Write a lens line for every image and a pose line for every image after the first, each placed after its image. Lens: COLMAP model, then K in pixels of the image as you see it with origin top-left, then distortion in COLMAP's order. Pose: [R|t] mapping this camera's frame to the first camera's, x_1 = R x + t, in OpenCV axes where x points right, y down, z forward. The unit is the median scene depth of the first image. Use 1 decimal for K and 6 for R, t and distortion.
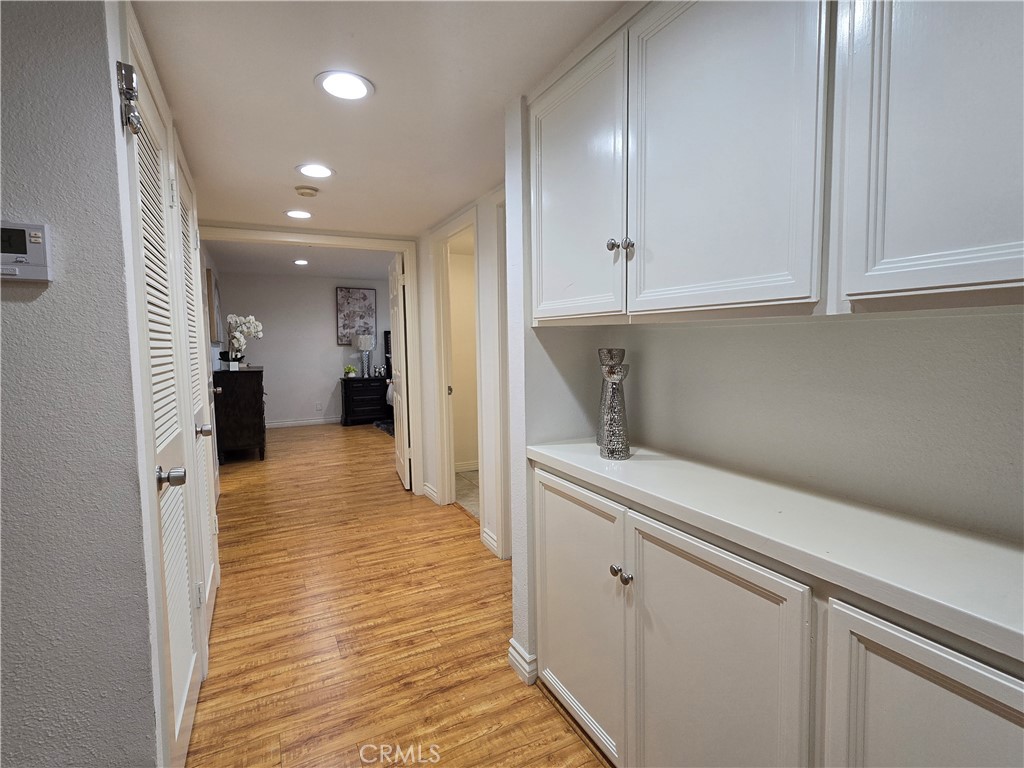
lens RADIAL K [[497.2, 0, 512.4], [0, 497.2, 382.9], [0, 0, 1]] dist [0.000147, 0.000264]
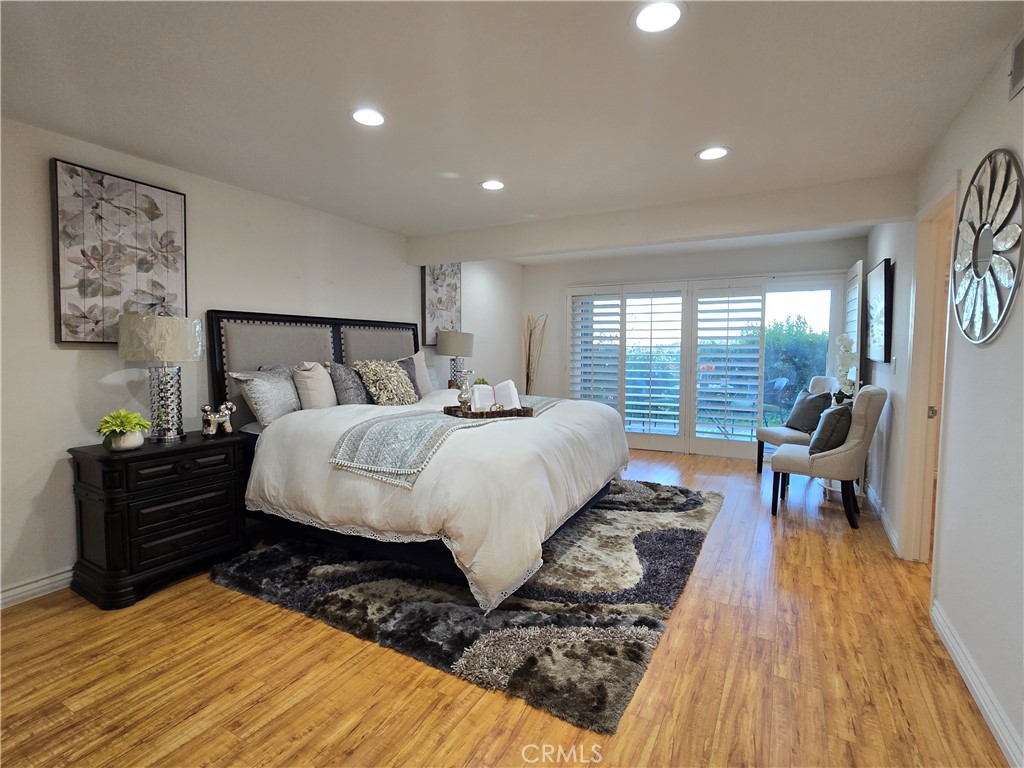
lens RADIAL K [[497.2, 0, 511.2], [0, 497.2, 378.8], [0, 0, 1]] dist [0.000147, 0.000264]
pose [[0.830441, -0.015511, 0.556891, -0.287990], [0.021655, 0.999756, -0.004445, -0.046572], [-0.556686, 0.015751, 0.830574, 0.577049]]
